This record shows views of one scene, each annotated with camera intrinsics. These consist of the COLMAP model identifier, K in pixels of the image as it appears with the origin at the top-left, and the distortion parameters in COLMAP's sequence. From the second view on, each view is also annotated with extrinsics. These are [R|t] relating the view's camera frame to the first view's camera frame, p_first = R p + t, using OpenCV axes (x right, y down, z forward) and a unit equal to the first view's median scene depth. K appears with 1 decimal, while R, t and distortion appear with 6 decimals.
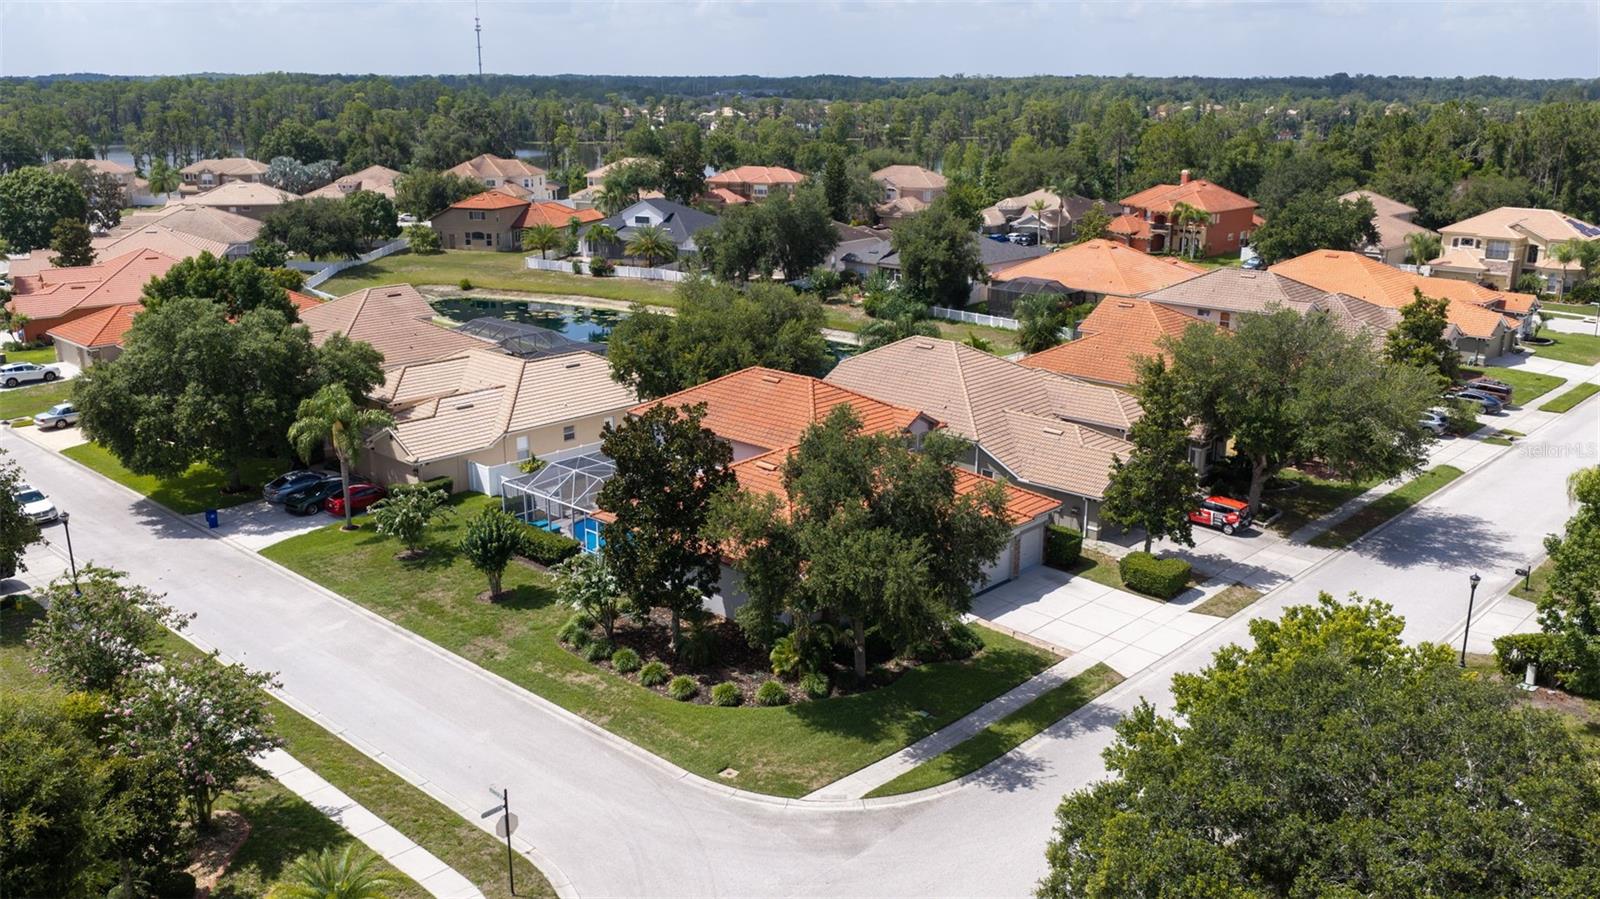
lens RADIAL K [[1323.1, 0, 800.0], [0, 1323.1, 449.5], [0, 0, 1]] dist [0.011153, -0.011765]
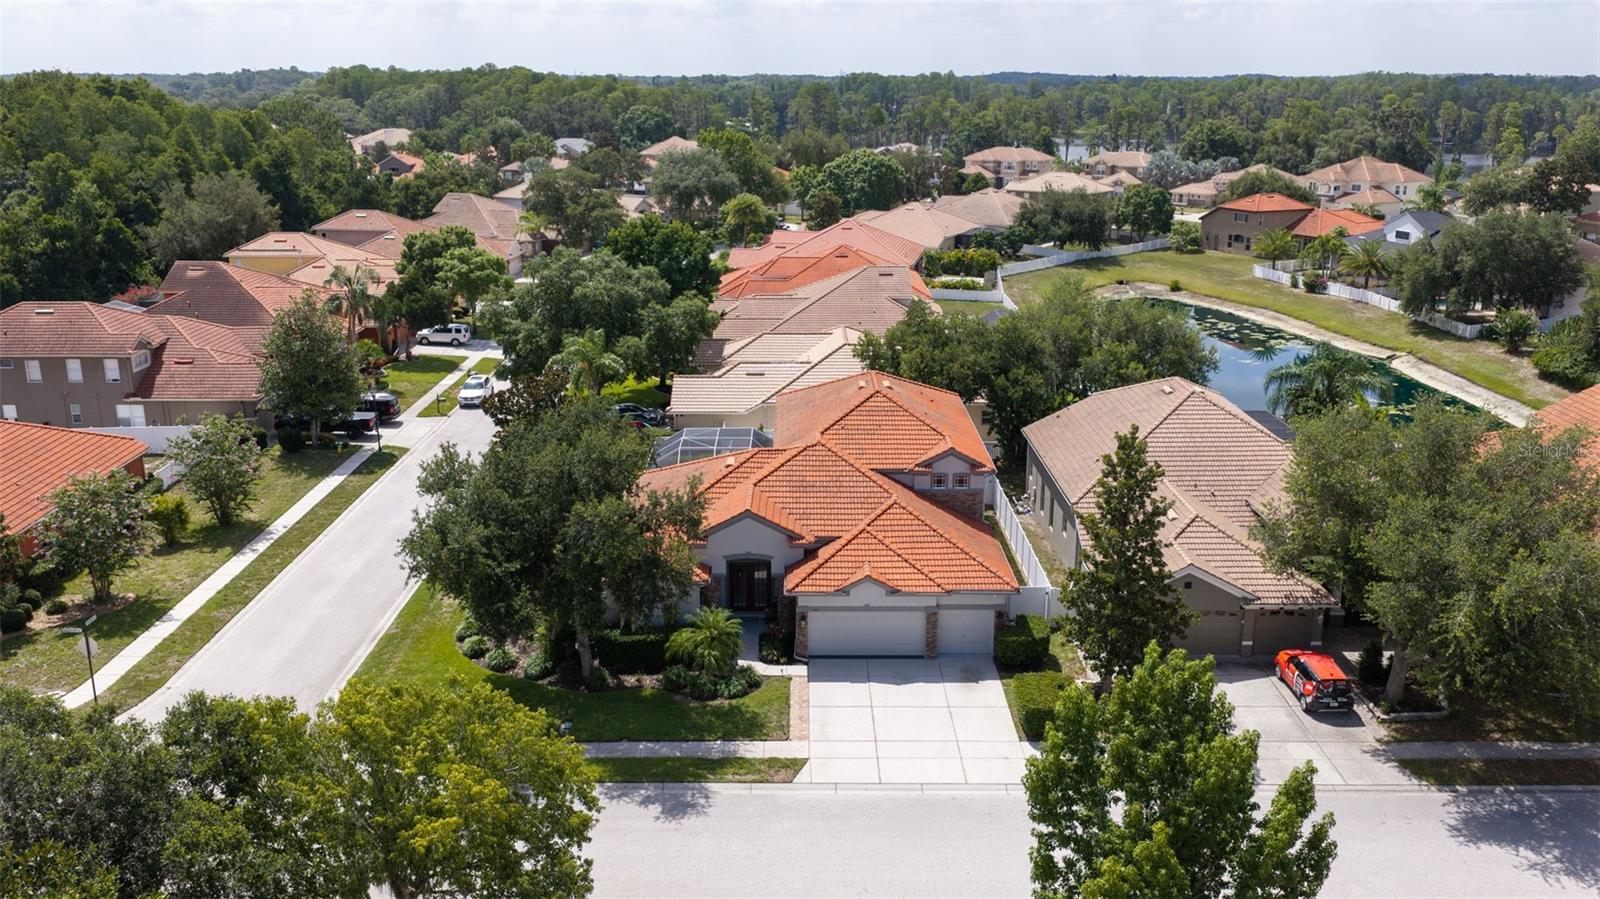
lens RADIAL K [[1323.1, 0, 800.0], [0, 1323.1, 449.5], [0, 0, 1]] dist [0.011153, -0.011765]
pose [[0.686060, 0.194579, -0.701042, 0.546299], [-0.195286, 0.977463, 0.080189, -0.066736], [0.700846, 0.081889, 0.708597, 0.281309]]
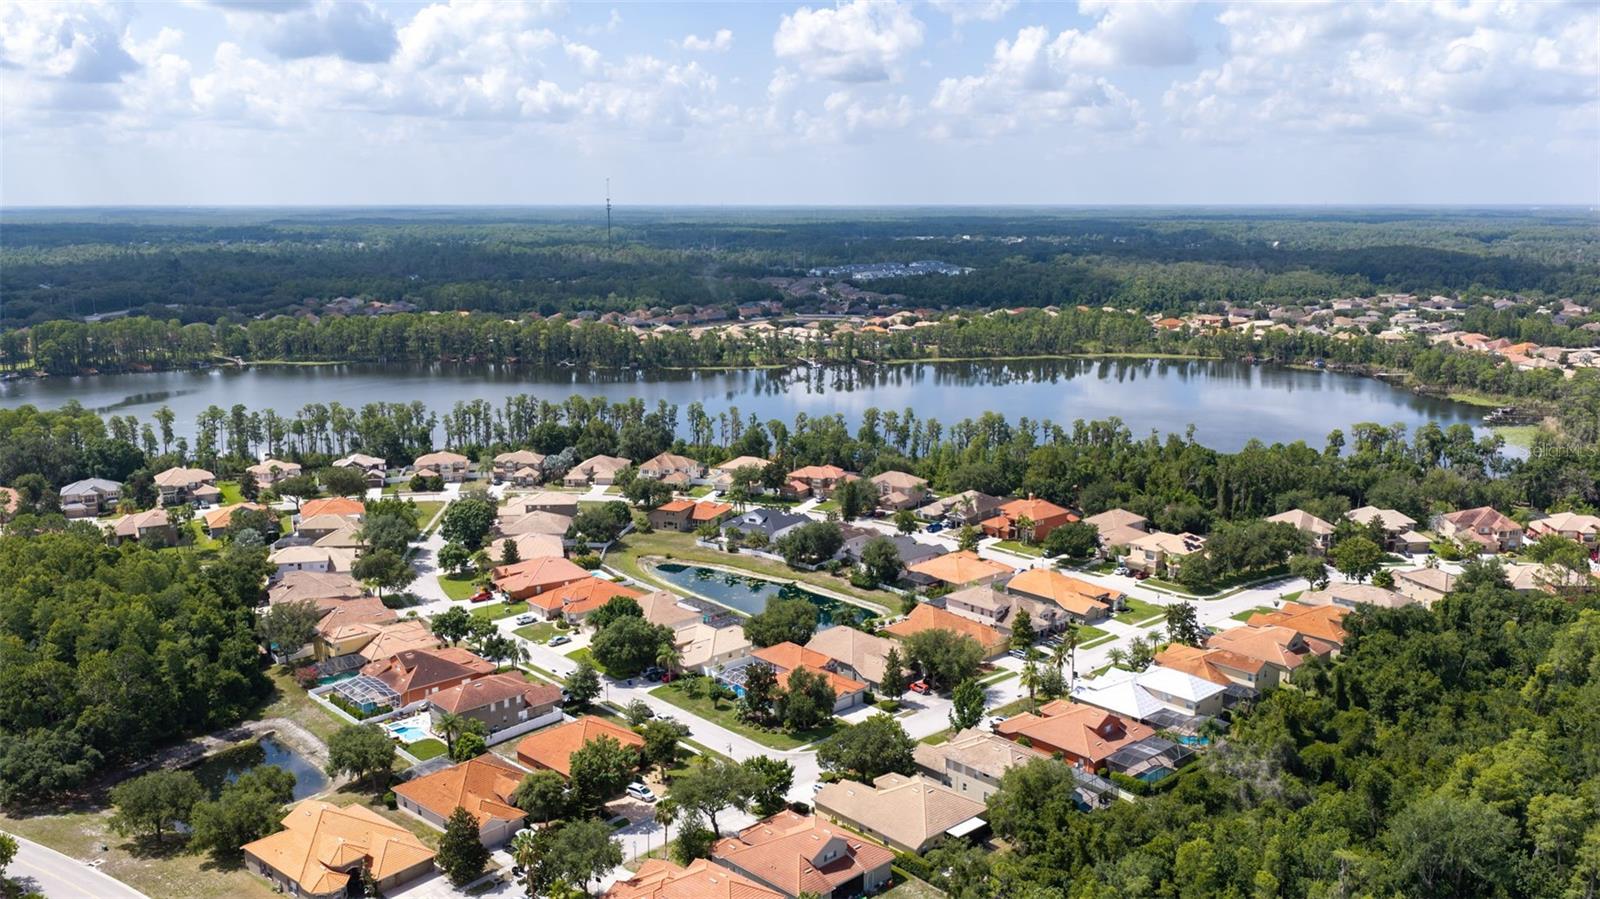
lens RADIAL K [[1323.1, 0, 800.0], [0, 1323.1, 449.5], [0, 0, 1]] dist [0.011153, -0.011765]
pose [[0.997124, 0.010543, -0.075051, 0.233686], [-0.016893, 0.996282, -0.084474, -0.249732], [0.073881, 0.085499, 0.993595, -2.272725]]
